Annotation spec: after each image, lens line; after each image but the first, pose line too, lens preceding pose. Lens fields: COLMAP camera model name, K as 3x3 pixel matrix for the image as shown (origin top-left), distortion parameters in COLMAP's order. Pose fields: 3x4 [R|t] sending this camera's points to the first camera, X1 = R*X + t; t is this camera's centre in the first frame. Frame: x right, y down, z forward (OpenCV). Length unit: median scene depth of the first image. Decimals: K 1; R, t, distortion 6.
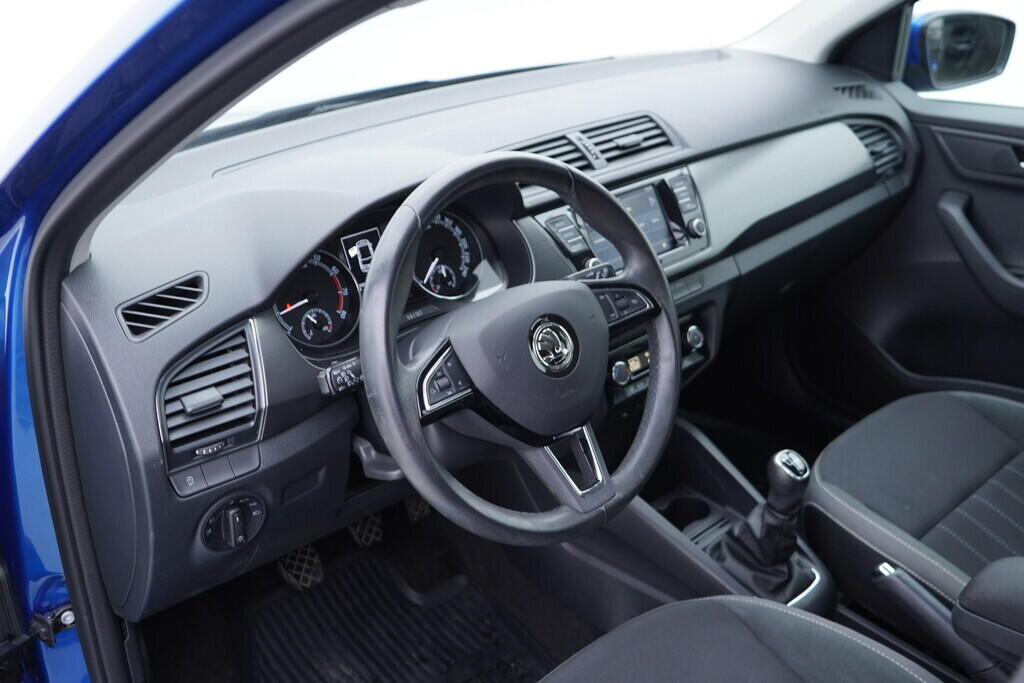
lens RADIAL K [[1051.9, 0, 512.0], [0, 1051.9, 341.5], [0, 0, 1]] dist [-0.007261, 0.037725]
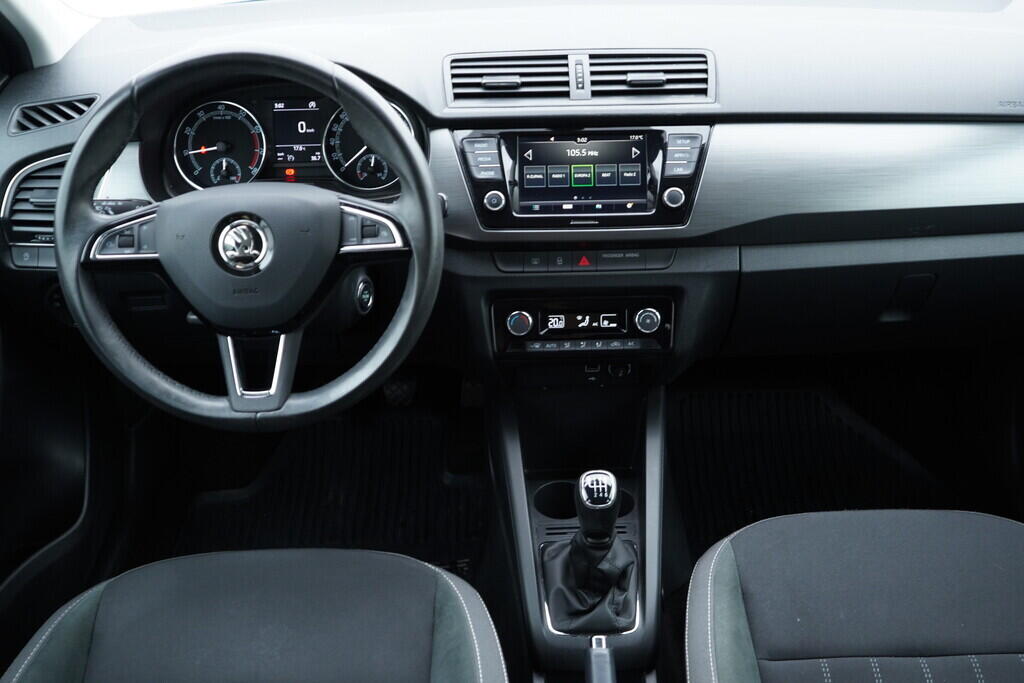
lens RADIAL K [[1051.9, 0, 512.0], [0, 1051.9, 341.5], [0, 0, 1]] dist [-0.007261, 0.037725]
pose [[0.739777, 0.358102, -0.569643, 0.797783], [-0.289696, 0.933638, 0.210707, -0.186483], [0.607295, 0.009147, 0.794424, 0.340049]]
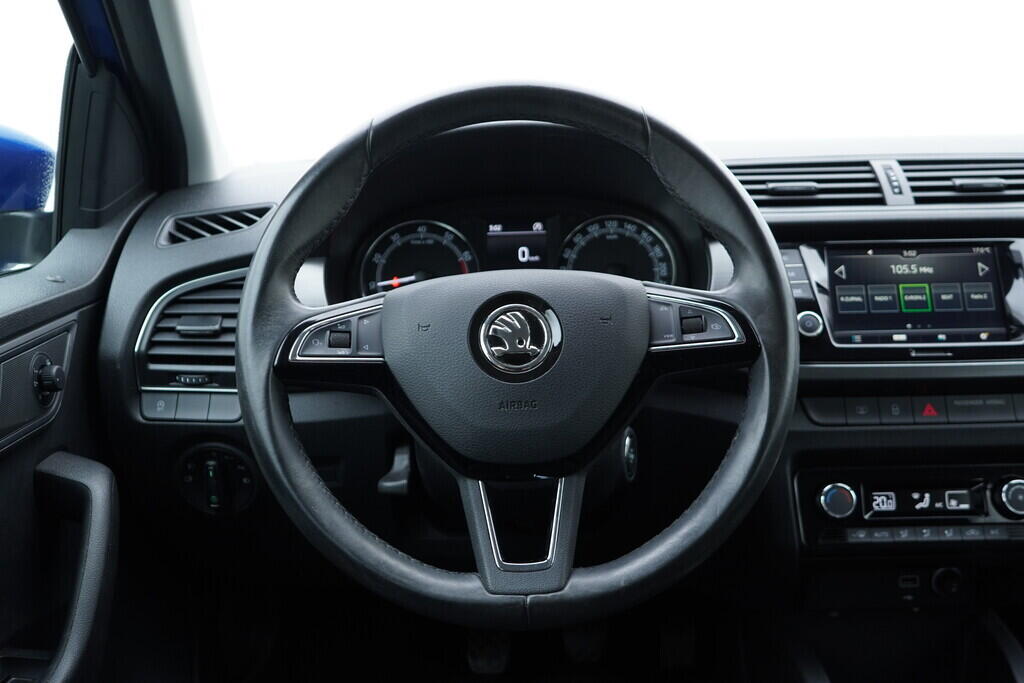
lens RADIAL K [[1051.9, 0, 512.0], [0, 1051.9, 341.5], [0, 0, 1]] dist [-0.007261, 0.037725]
pose [[0.734738, 0.165984, -0.657730, 0.467846], [-0.290403, 0.953224, -0.083850, 0.063200], [0.613046, 0.252614, 0.748572, 0.460282]]
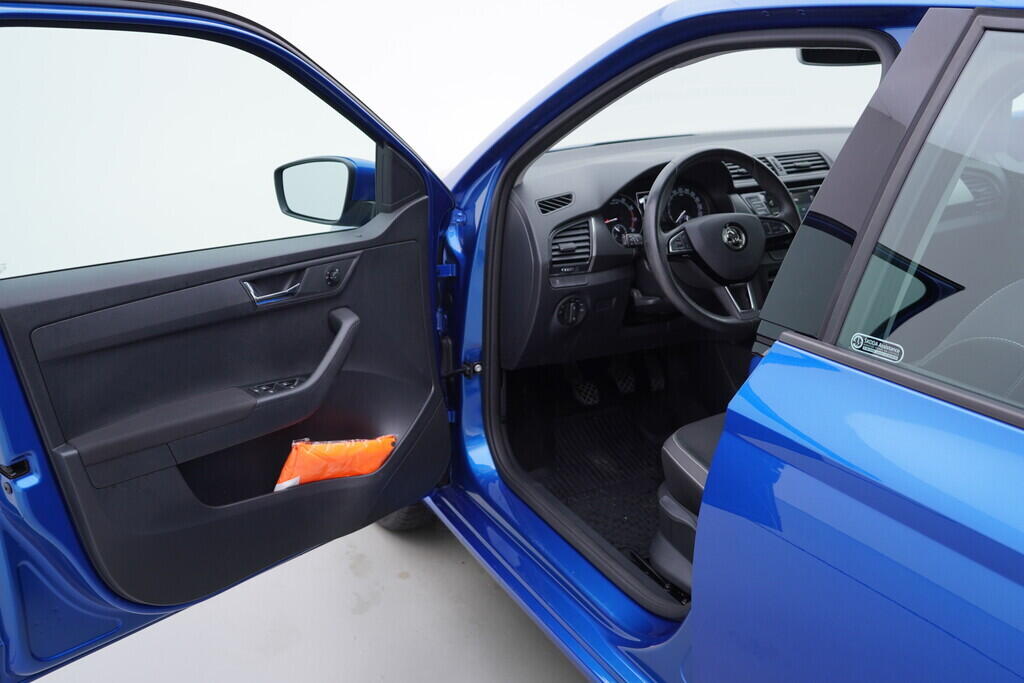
lens RADIAL K [[1051.9, 0, 512.0], [0, 1051.9, 341.5], [0, 0, 1]] dist [-0.007261, 0.037725]
pose [[0.964352, 0.105067, -0.242871, 0.134609], [-0.129745, 0.987643, -0.087910, 0.426533], [0.230633, 0.116288, 0.966067, -1.034583]]
